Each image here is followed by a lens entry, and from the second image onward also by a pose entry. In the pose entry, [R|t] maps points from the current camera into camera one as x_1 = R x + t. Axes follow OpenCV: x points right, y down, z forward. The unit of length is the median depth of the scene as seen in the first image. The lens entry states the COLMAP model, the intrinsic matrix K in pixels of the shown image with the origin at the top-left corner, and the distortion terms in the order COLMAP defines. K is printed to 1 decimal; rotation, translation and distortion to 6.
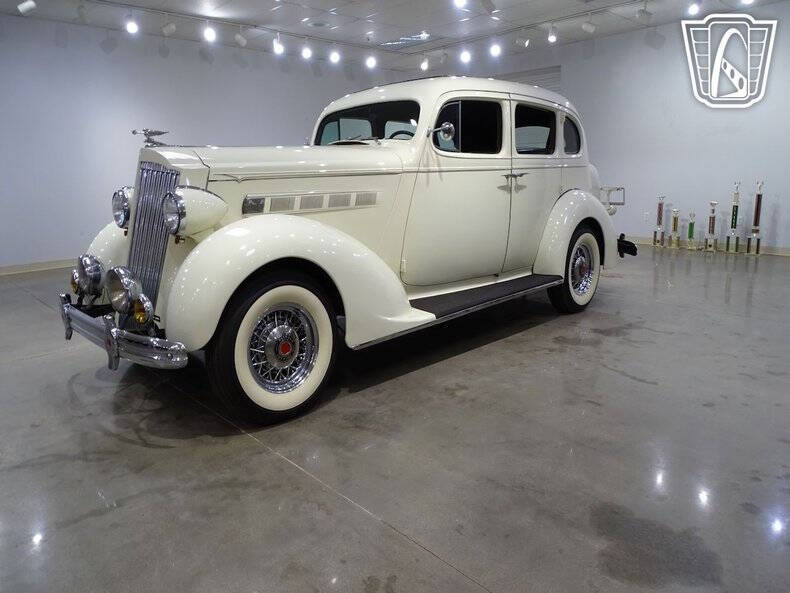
lens RADIAL K [[571.4, 0, 397.8], [0, 571.4, 251.7], [0, 0, 1]] dist [-0.006711, 0.001404]
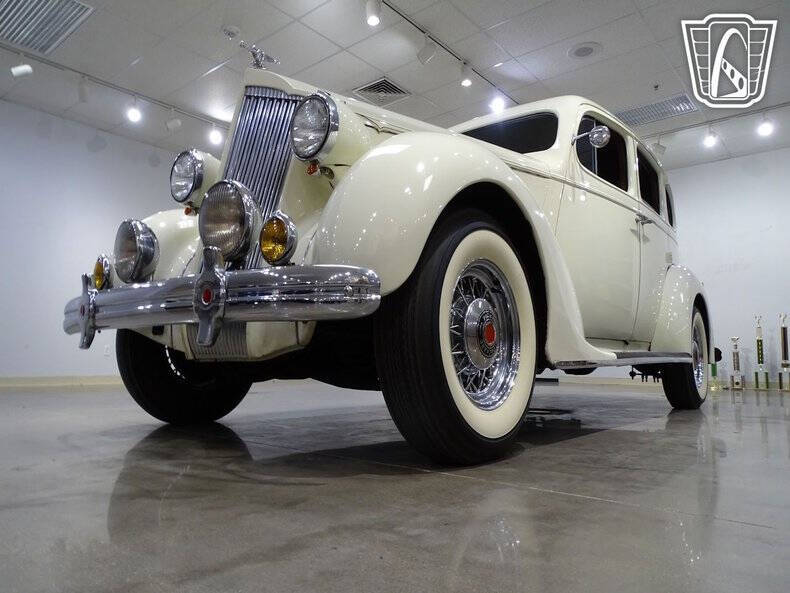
lens RADIAL K [[562.1, 0, 398.3], [0, 562.1, 294.2], [0, 0, 1]] dist [-0.002505, 0.000244]
pose [[0.991903, 0.047148, 0.117923, -0.250728], [-0.014858, 0.965241, -0.260939, 0.196878], [-0.126127, 0.257074, 0.958126, 0.286664]]
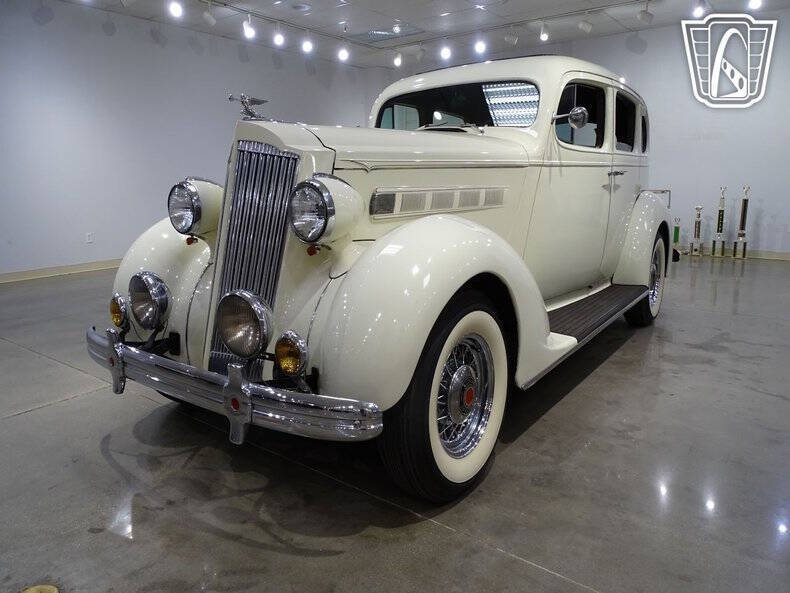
lens RADIAL K [[562.9, 0, 397.2], [0, 562.9, 254.1], [0, 0, 1]] dist [0.000300, 0.002438]
pose [[0.986605, -0.007261, 0.162968, -0.275934], [0.007755, 0.999967, -0.002392, -0.009230], [-0.162945, 0.003624, 0.986628, 0.202561]]
